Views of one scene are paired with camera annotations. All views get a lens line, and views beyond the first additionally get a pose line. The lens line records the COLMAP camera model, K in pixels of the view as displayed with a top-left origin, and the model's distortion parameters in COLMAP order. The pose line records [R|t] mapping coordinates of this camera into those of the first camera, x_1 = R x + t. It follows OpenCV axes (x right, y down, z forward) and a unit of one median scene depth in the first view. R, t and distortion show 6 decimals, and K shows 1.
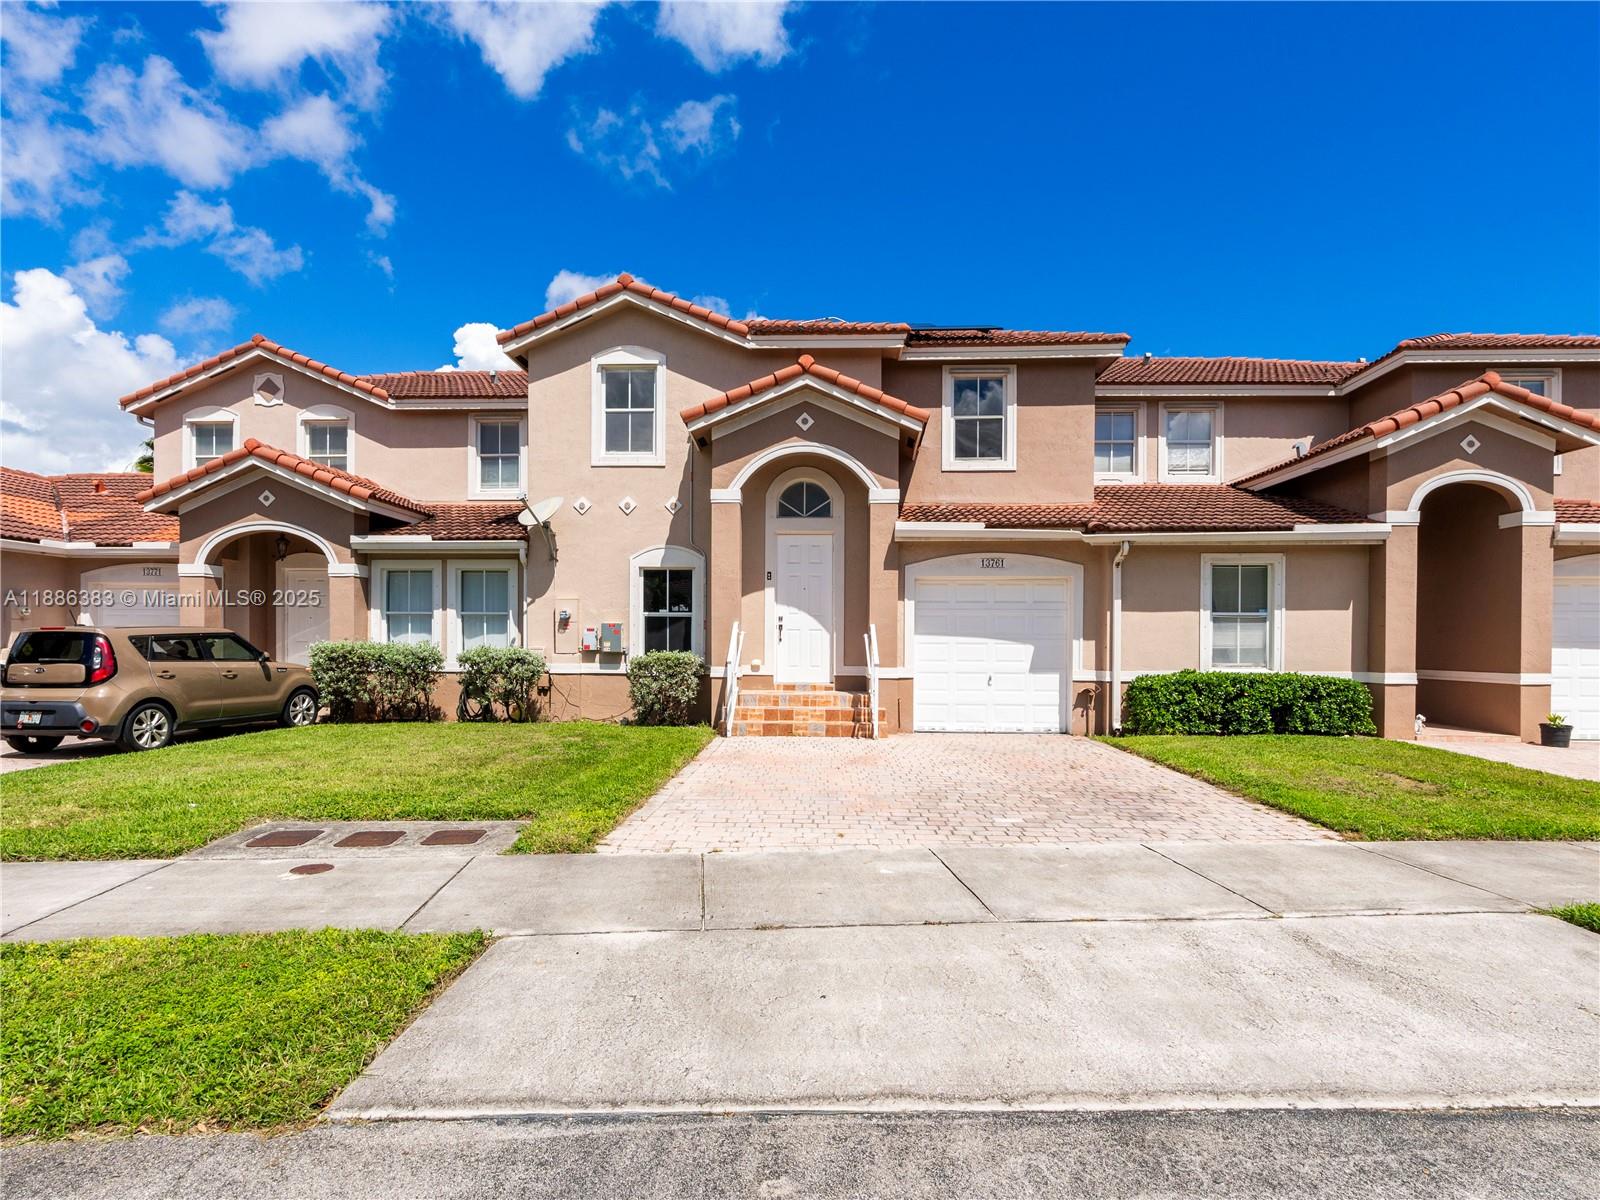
lens RADIAL K [[766.0, 0, 862.5], [0, 766.0, 643.4], [0, 0, 1]] dist [-0.003821, -0.000094]
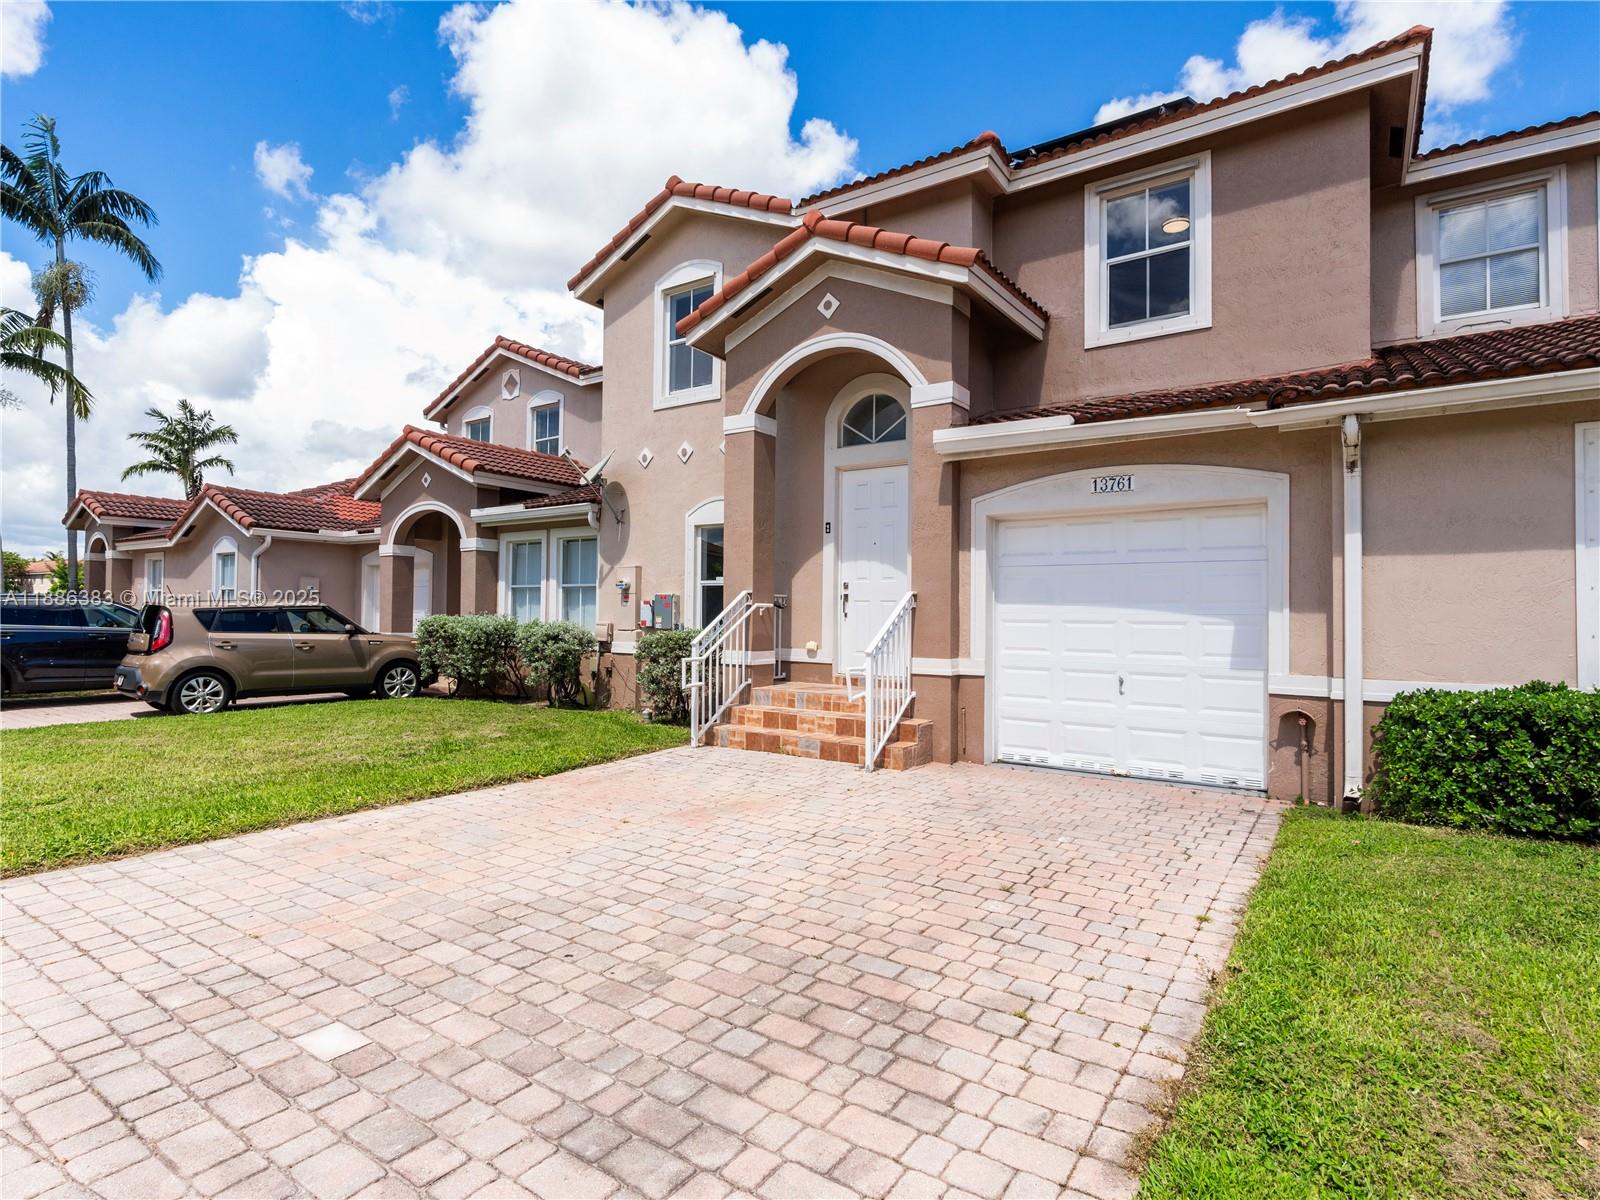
lens RADIAL K [[803.8, 0, 878.3], [0, 803.8, 598.1], [0, 0, 1]] dist [-0.000789, 0.000184]
pose [[0.851171, -0.008242, -0.524823, 0.337641], [-0.006573, 0.999631, -0.026359, -0.000918], [0.524847, 0.025886, 0.850803, 0.387083]]
